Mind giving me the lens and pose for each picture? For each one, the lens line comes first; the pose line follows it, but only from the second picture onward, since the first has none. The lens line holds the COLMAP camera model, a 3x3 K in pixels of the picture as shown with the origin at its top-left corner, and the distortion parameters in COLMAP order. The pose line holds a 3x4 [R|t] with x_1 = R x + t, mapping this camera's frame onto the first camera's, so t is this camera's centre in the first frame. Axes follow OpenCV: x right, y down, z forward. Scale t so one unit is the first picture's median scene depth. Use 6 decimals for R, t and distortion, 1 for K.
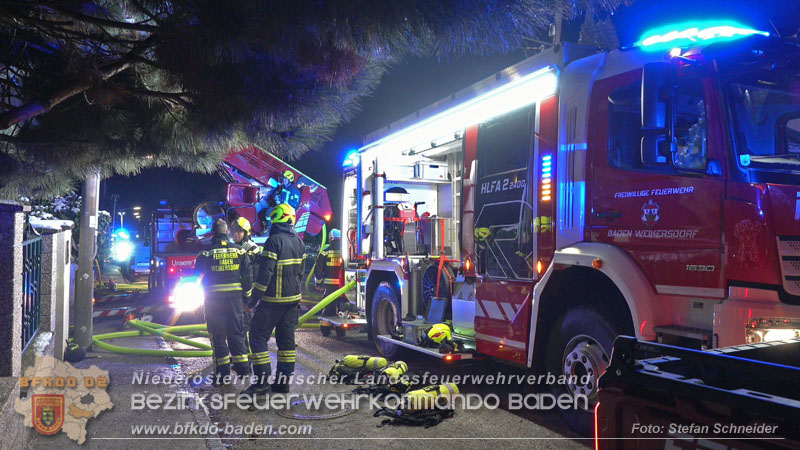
lens RADIAL K [[620.7, 0, 400.0], [0, 620.7, 225.0], [0, 0, 1]] dist [0.005031, 0.001976]
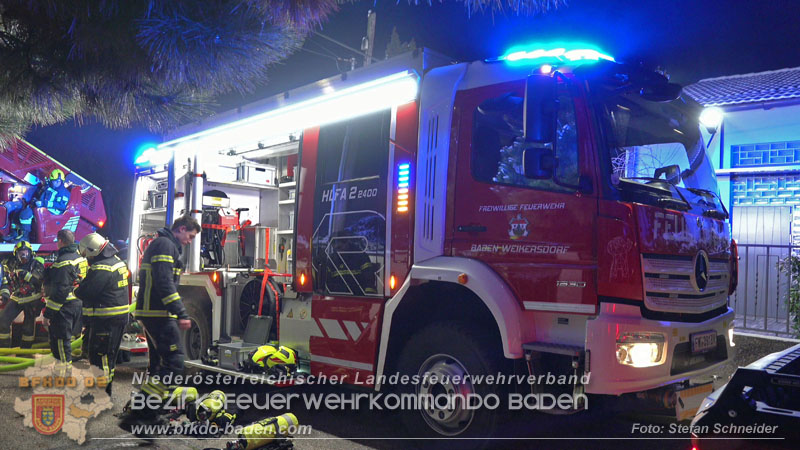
lens RADIAL K [[620.7, 0, 400.0], [0, 620.7, 225.0], [0, 0, 1]] dist [0.005031, 0.001976]
pose [[0.932543, 0.039699, 0.358870, -0.091740], [-0.030607, 0.999051, -0.030984, 0.009024], [-0.359759, 0.017910, 0.932873, 0.107690]]
